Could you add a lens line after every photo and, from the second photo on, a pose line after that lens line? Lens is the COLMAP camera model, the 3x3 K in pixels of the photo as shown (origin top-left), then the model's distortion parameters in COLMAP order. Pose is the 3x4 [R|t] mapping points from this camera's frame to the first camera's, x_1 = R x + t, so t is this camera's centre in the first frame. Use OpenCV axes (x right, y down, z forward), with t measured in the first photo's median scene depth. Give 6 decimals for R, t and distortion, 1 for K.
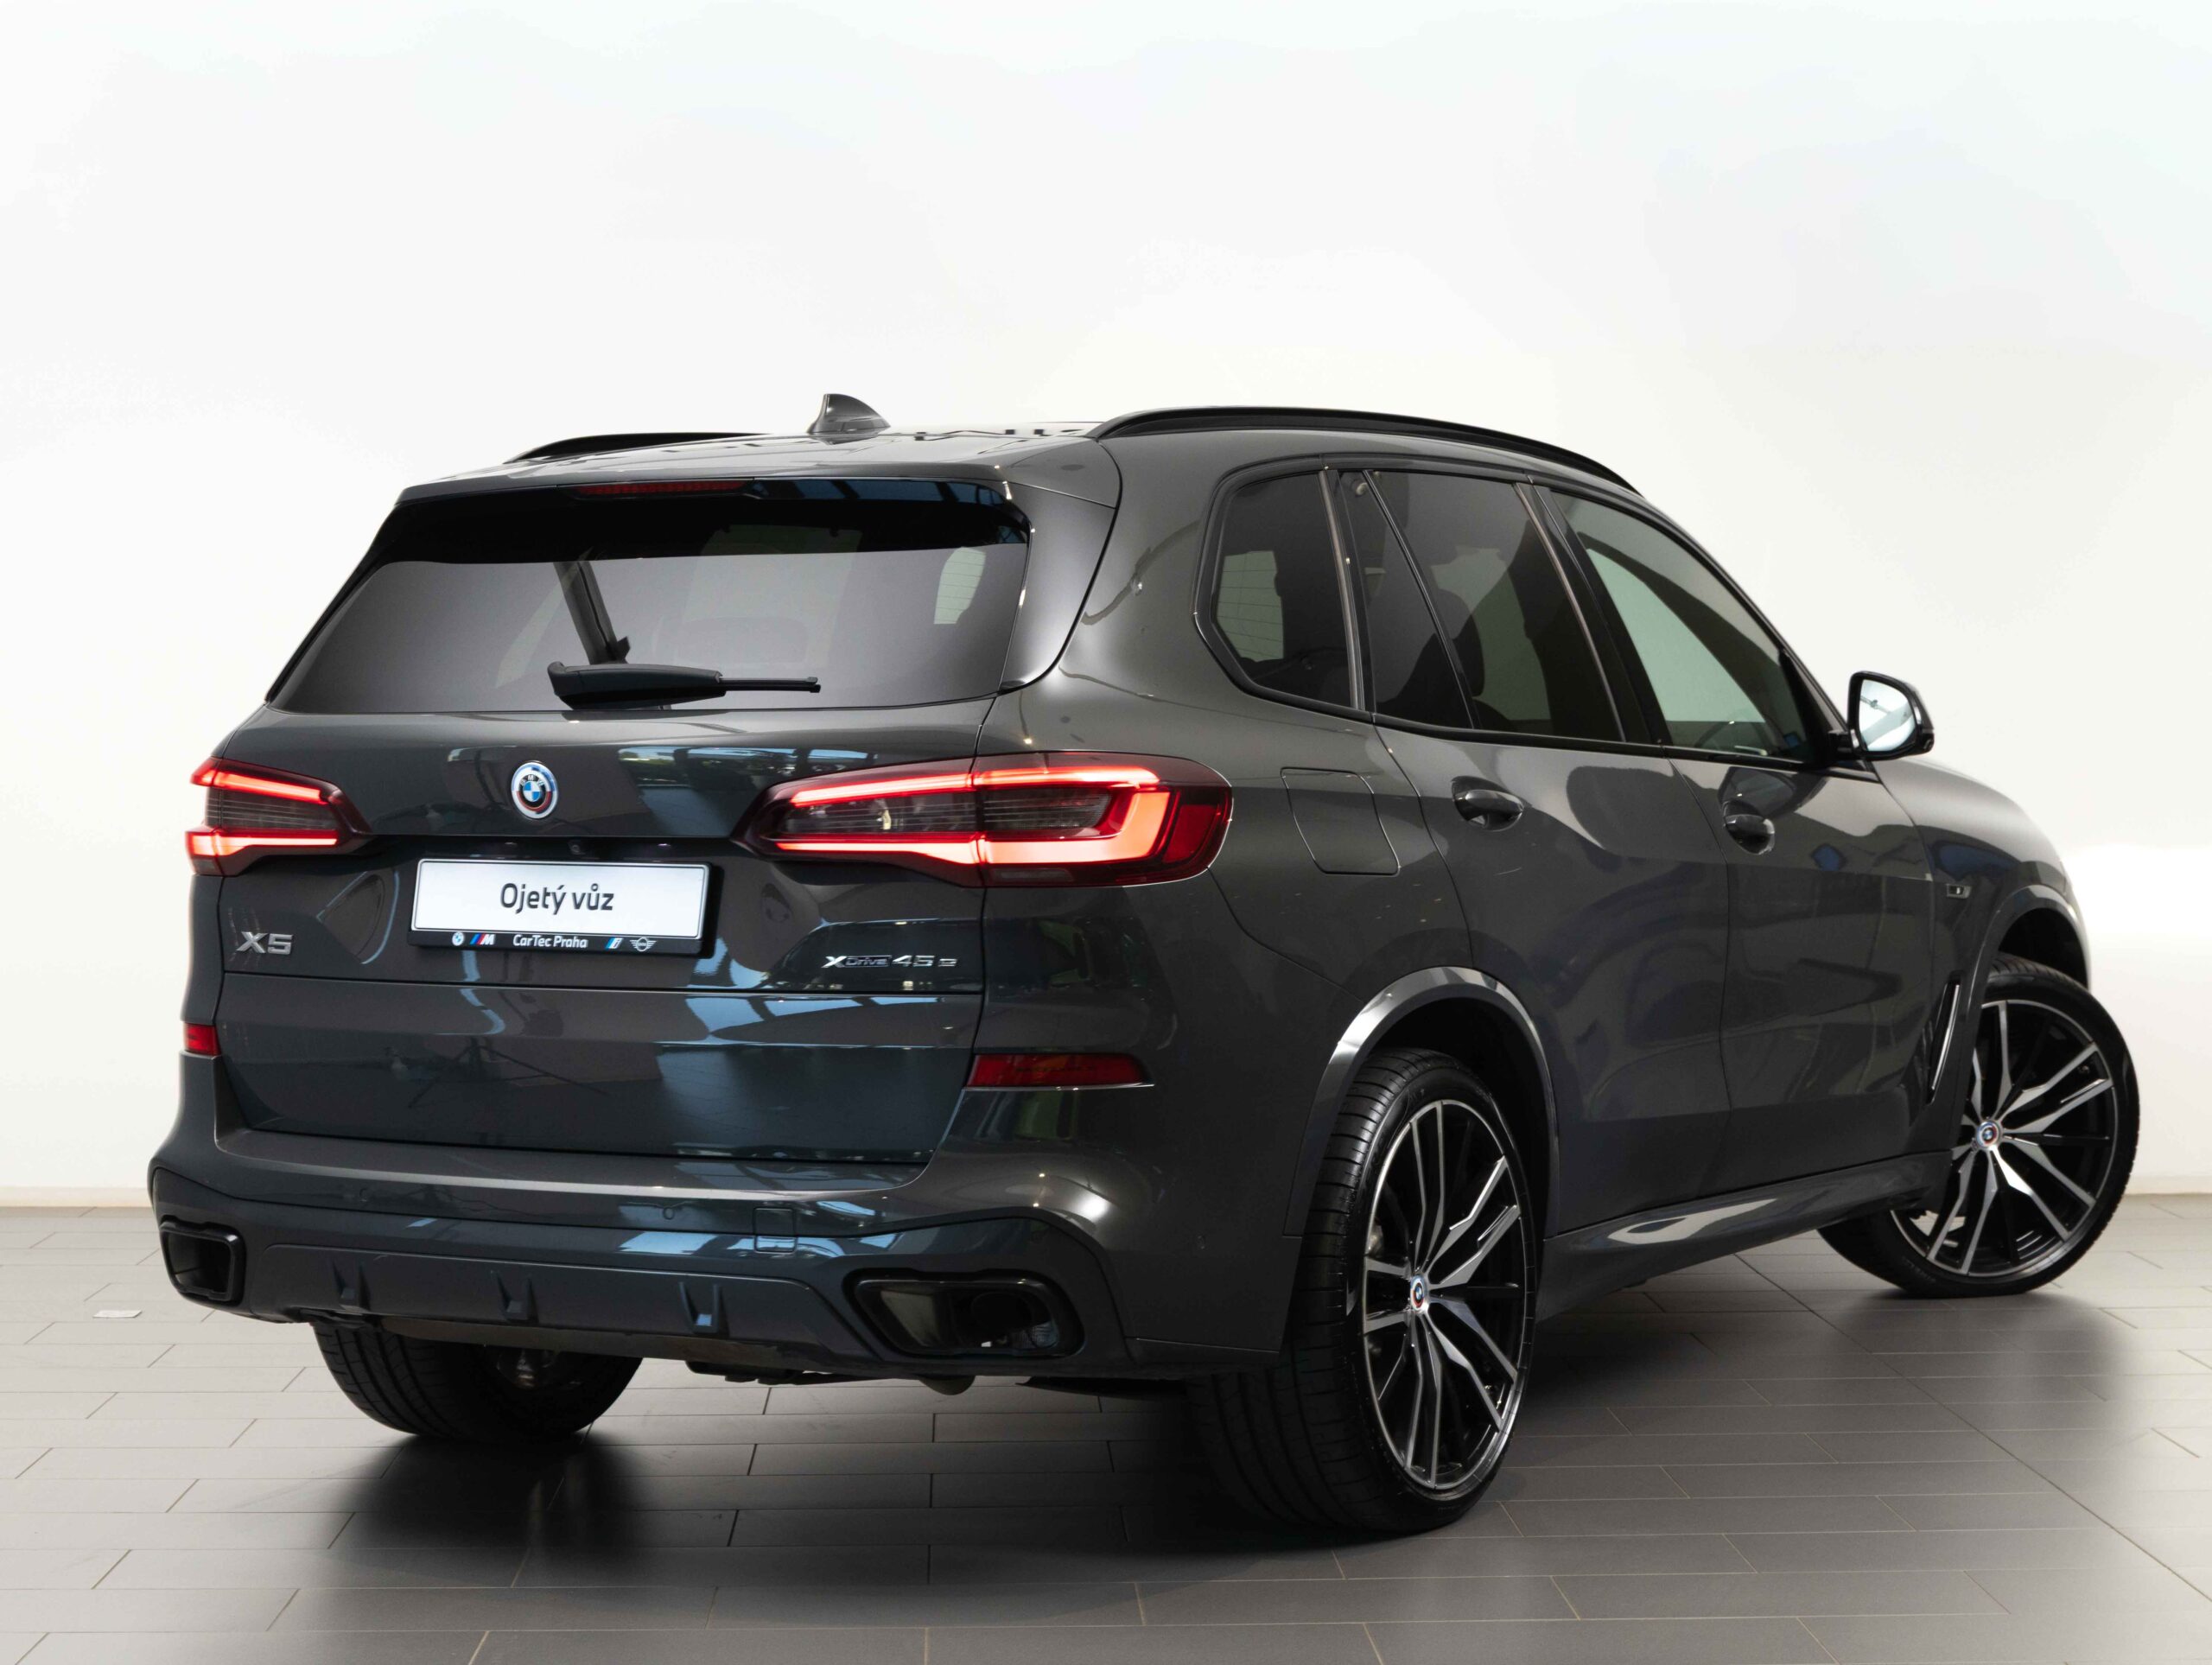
lens RADIAL K [[3910.0, 0, 1106.0], [0, 3910.0, 832.5], [0, 0, 1]] dist [0.021327, 0.045402]
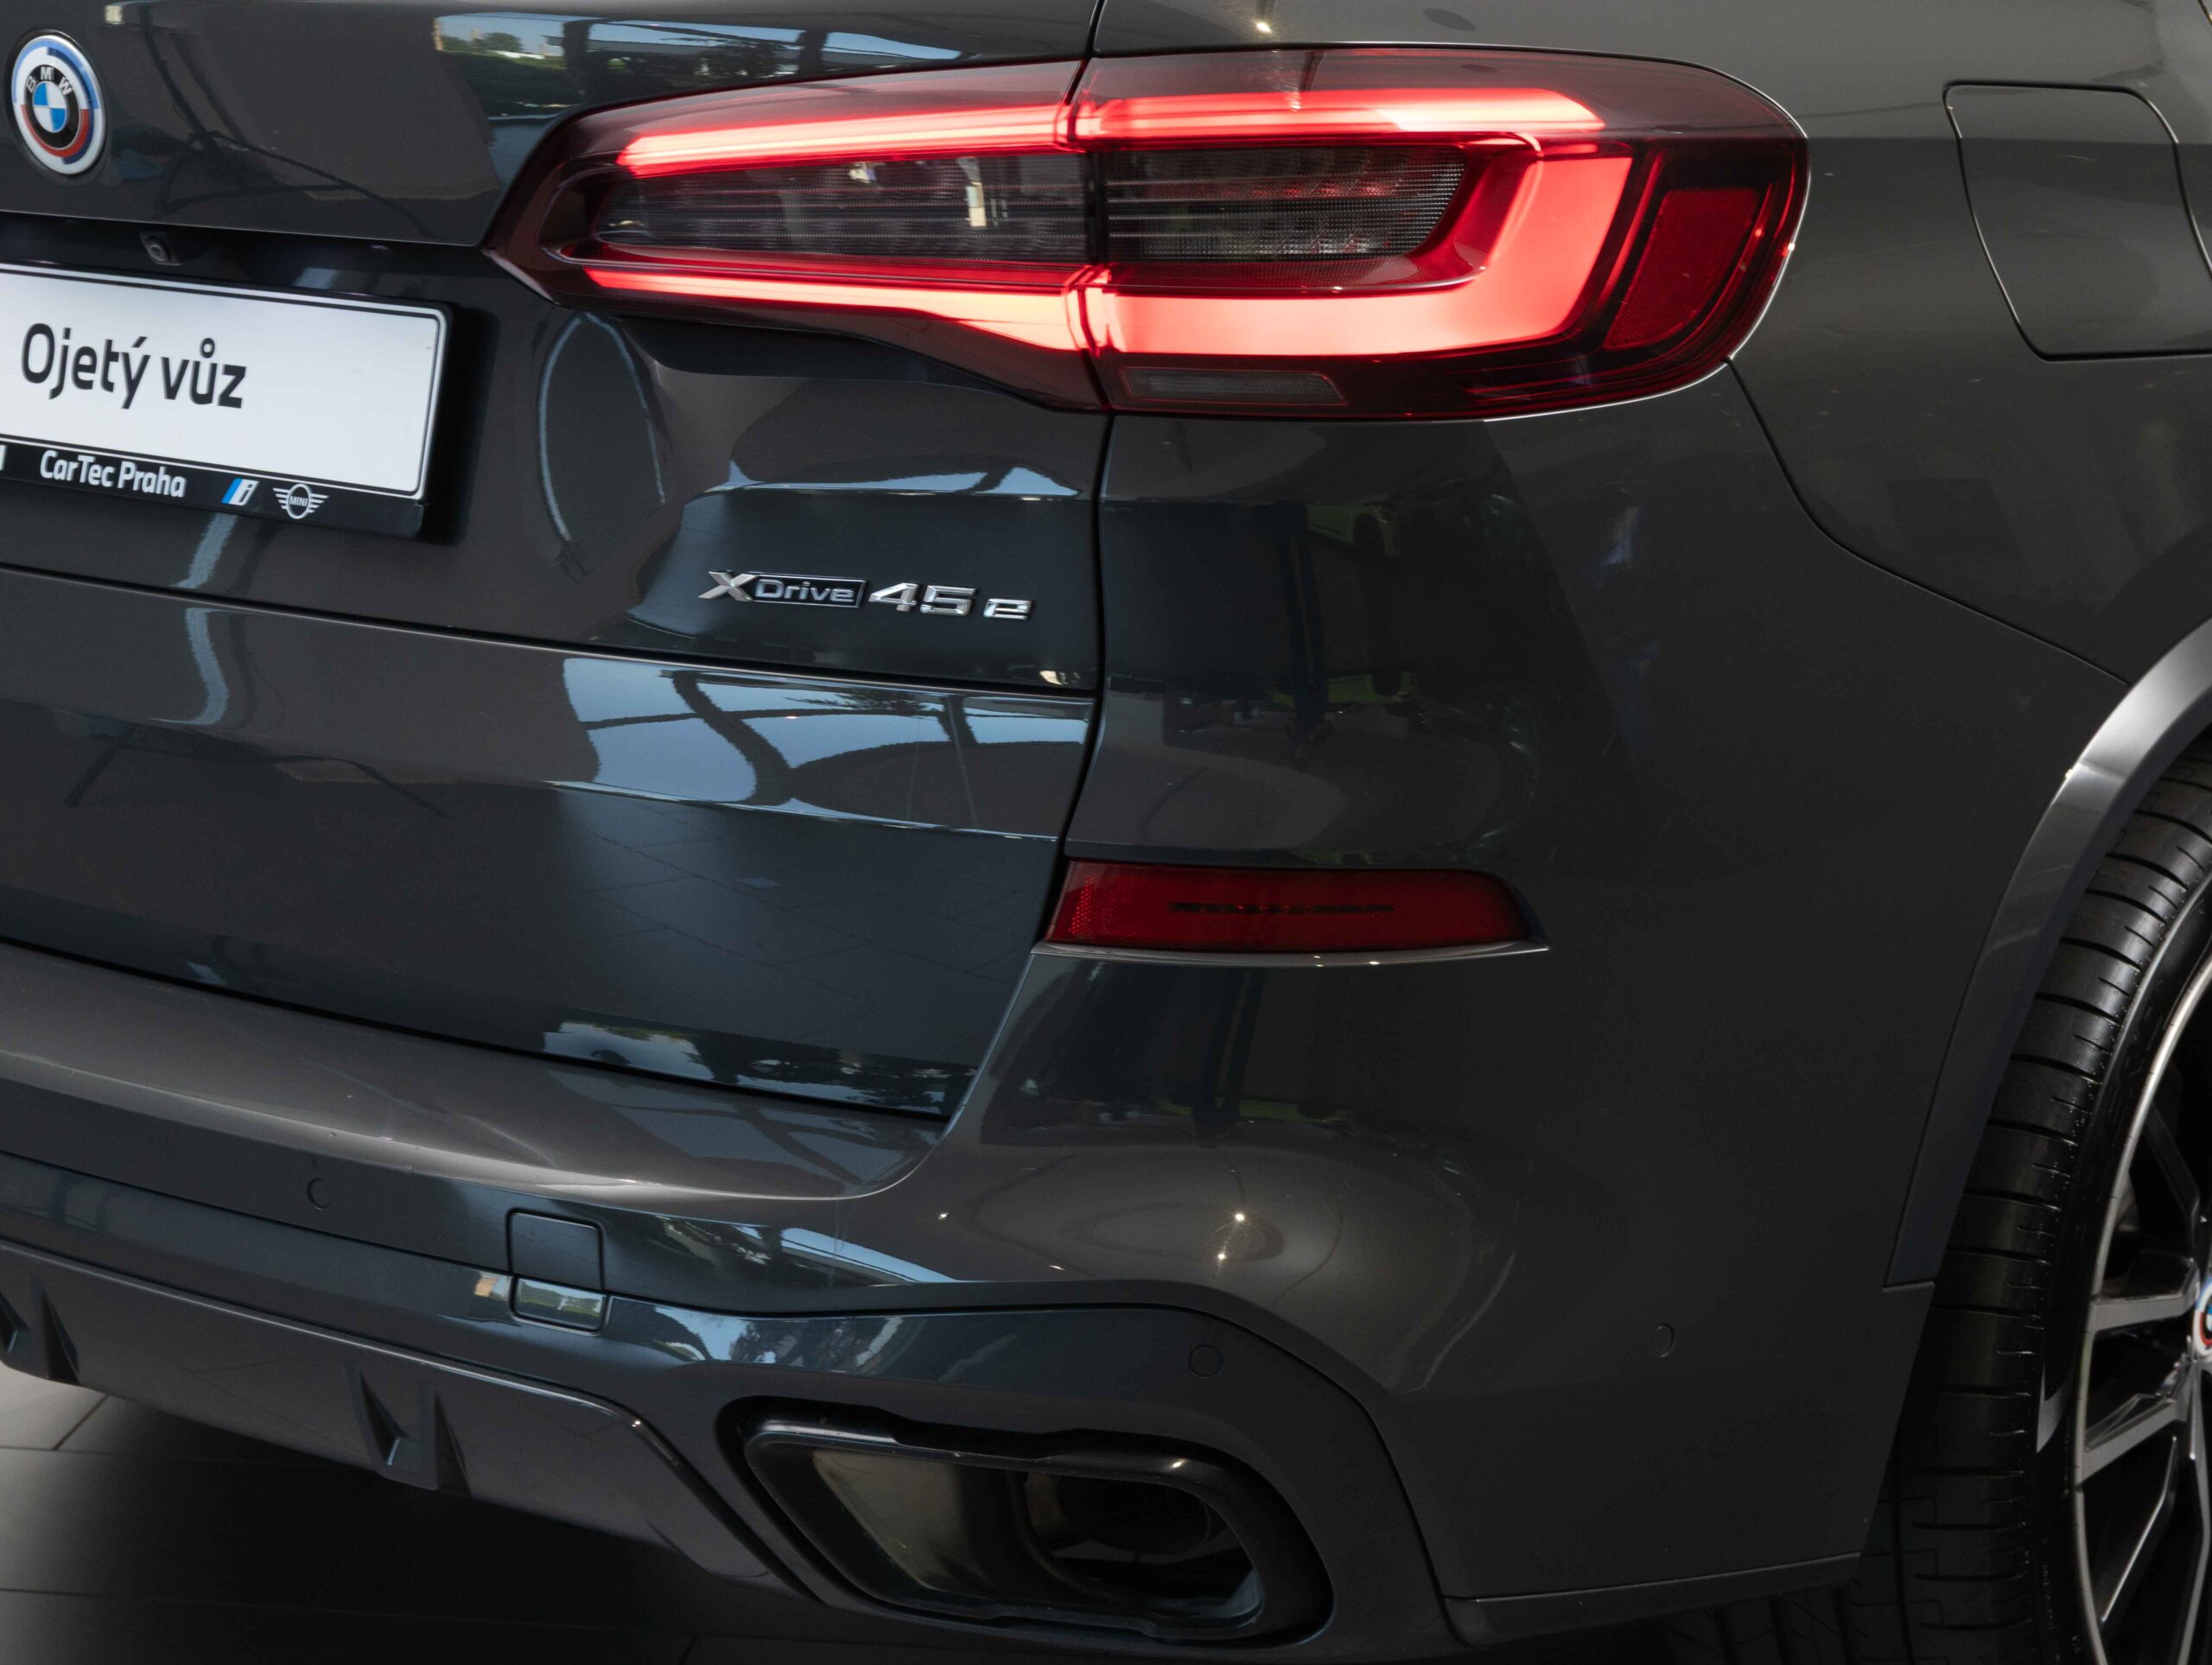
lens RADIAL K [[4380.3, 0, 1105.7], [0, 4380.3, 703.2], [0, 0, 1]] dist [-0.001694, -0.438412]
pose [[0.988108, 0.046113, -0.146681, 0.029704], [-0.022591, 0.987156, 0.158156, -0.023504], [0.152090, -0.152961, 0.976459, 0.565139]]
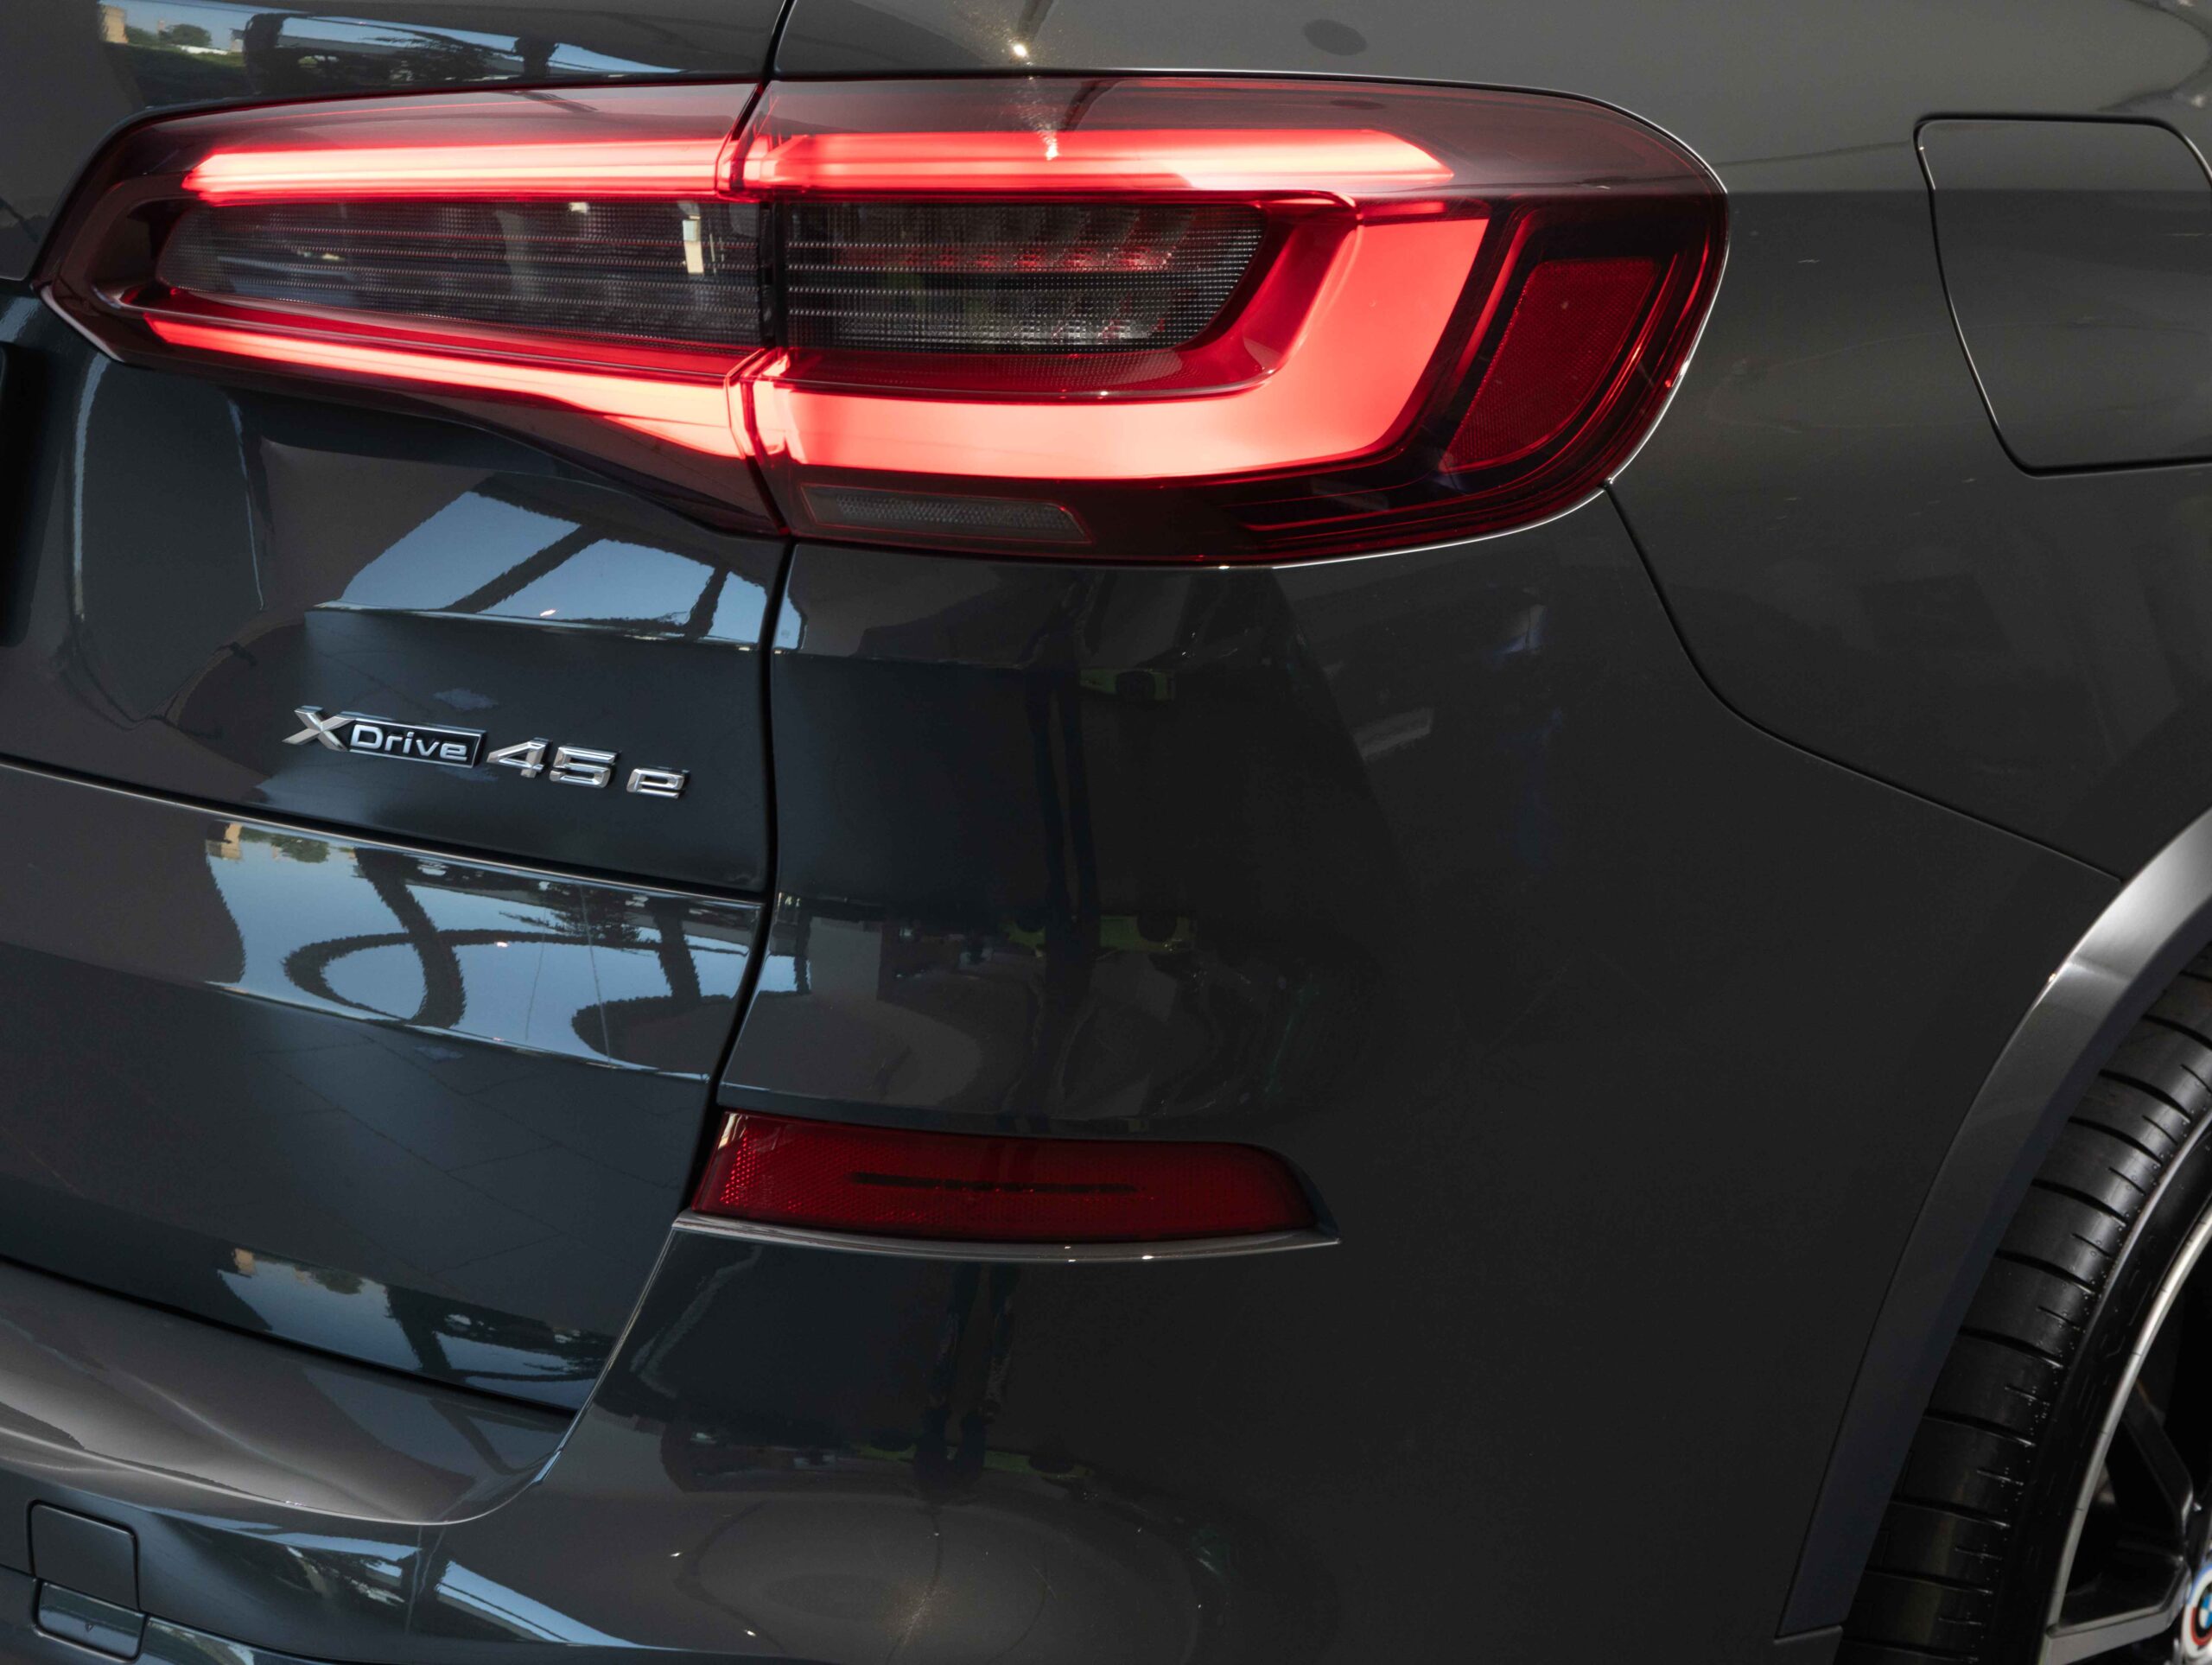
lens RADIAL K [[4361.1, 0, 1173.9], [0, 4361.1, 674.9], [0, 0, 1]] dist [0.209234, -2.267032]
pose [[0.984590, 0.083854, -0.153462, 0.045086], [-0.056054, 0.982566, 0.177261, -0.033184], [0.165651, -0.165927, 0.972126, 0.661857]]
